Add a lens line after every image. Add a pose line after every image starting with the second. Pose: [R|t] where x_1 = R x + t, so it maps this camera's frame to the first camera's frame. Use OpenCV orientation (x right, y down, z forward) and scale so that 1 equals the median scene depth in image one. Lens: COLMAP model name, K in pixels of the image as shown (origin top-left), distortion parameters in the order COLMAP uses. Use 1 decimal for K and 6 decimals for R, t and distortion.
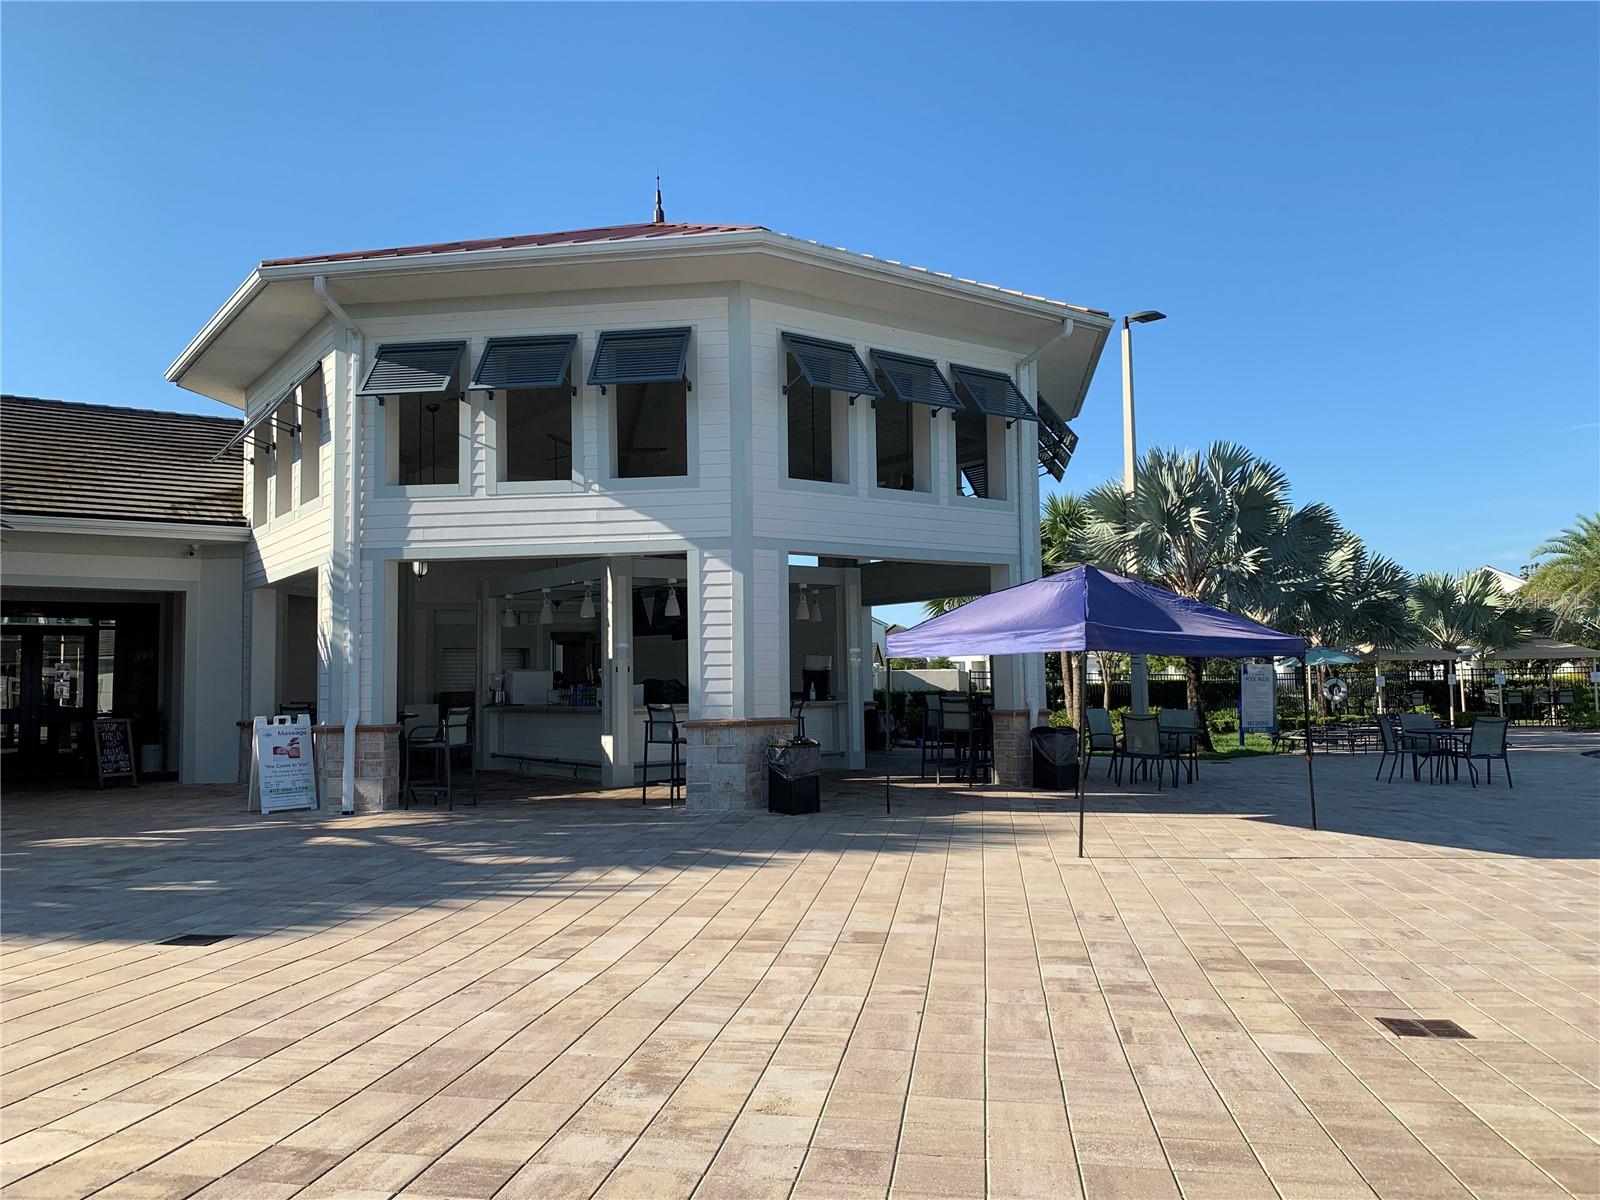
lens RADIAL K [[1207.9, 0, 797.1], [0, 1207.9, 609.1], [0, 0, 1]] dist [0.012750, 0.001630]
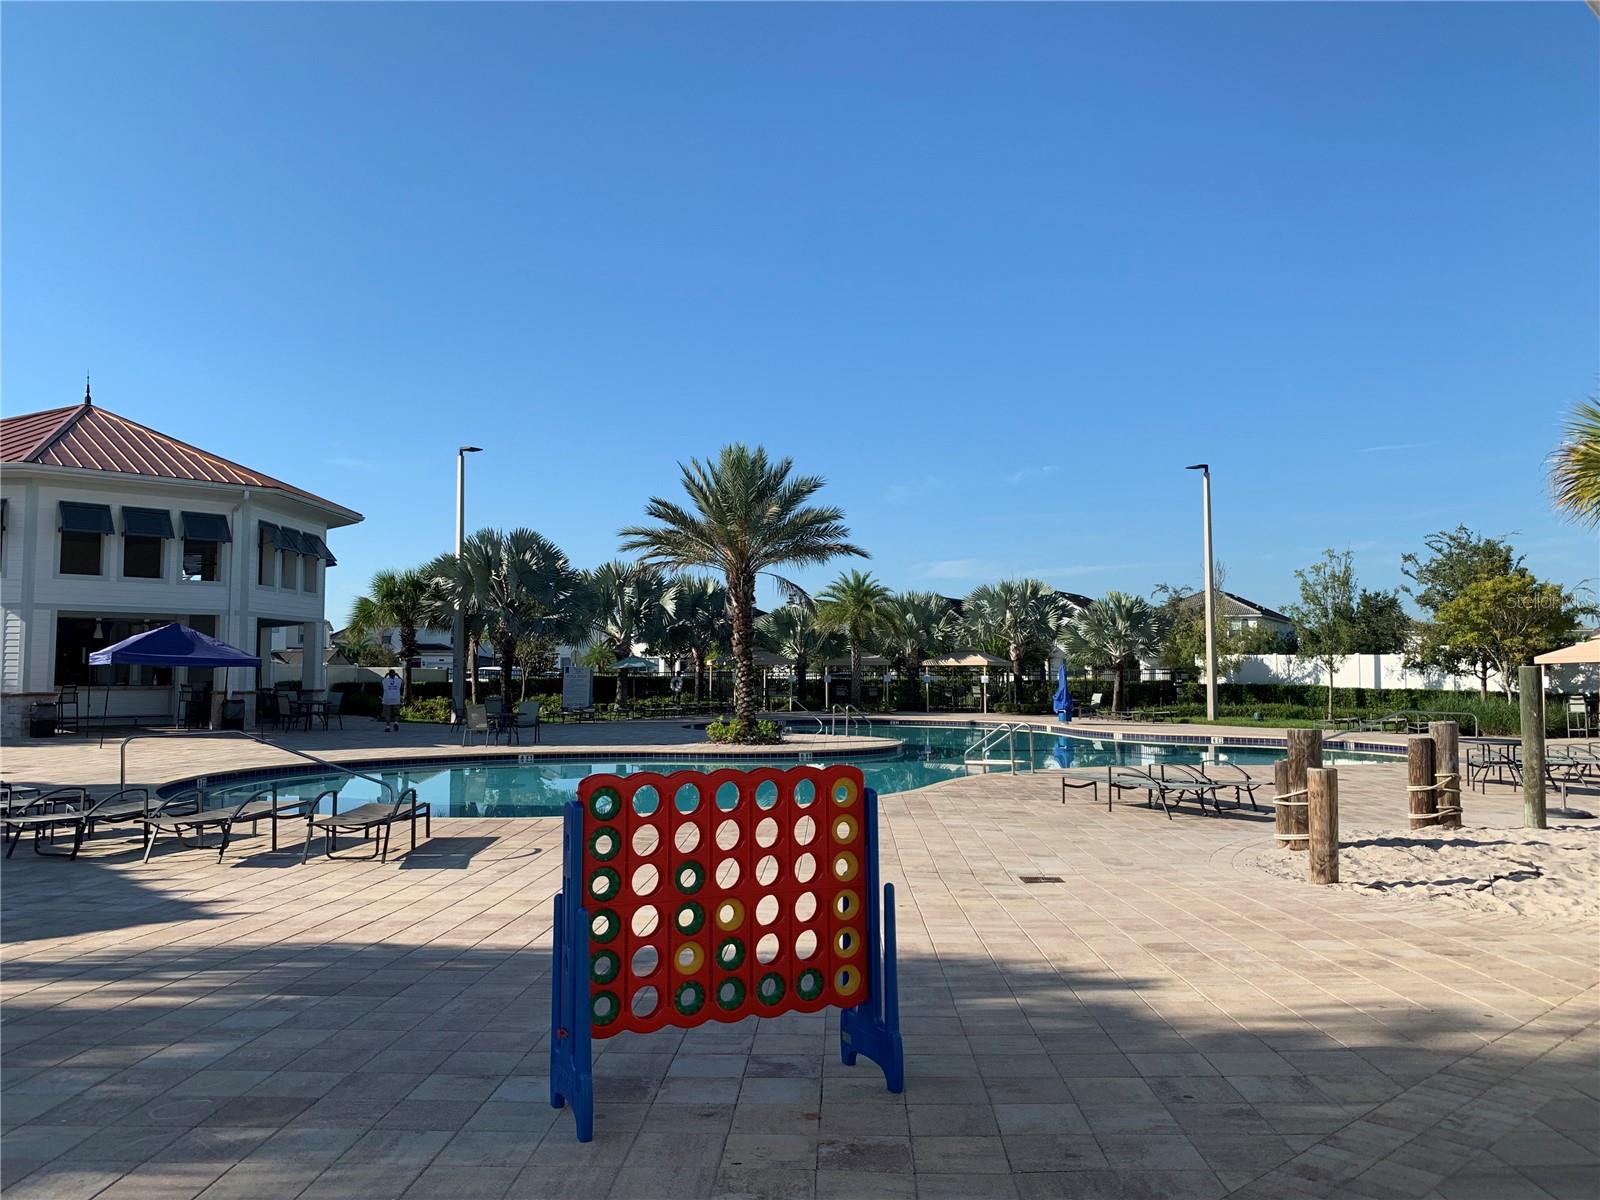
lens RADIAL K [[1207.9, 0, 802.9], [0, 1207.9, 593.5], [0, 0, 1]] dist [0.012750, 0.001630]
pose [[0.992625, 0.022256, 0.119162, 0.982783], [-0.021323, 0.999731, -0.009097, -0.083526], [-0.119332, 0.006489, 0.992833, -1.164105]]
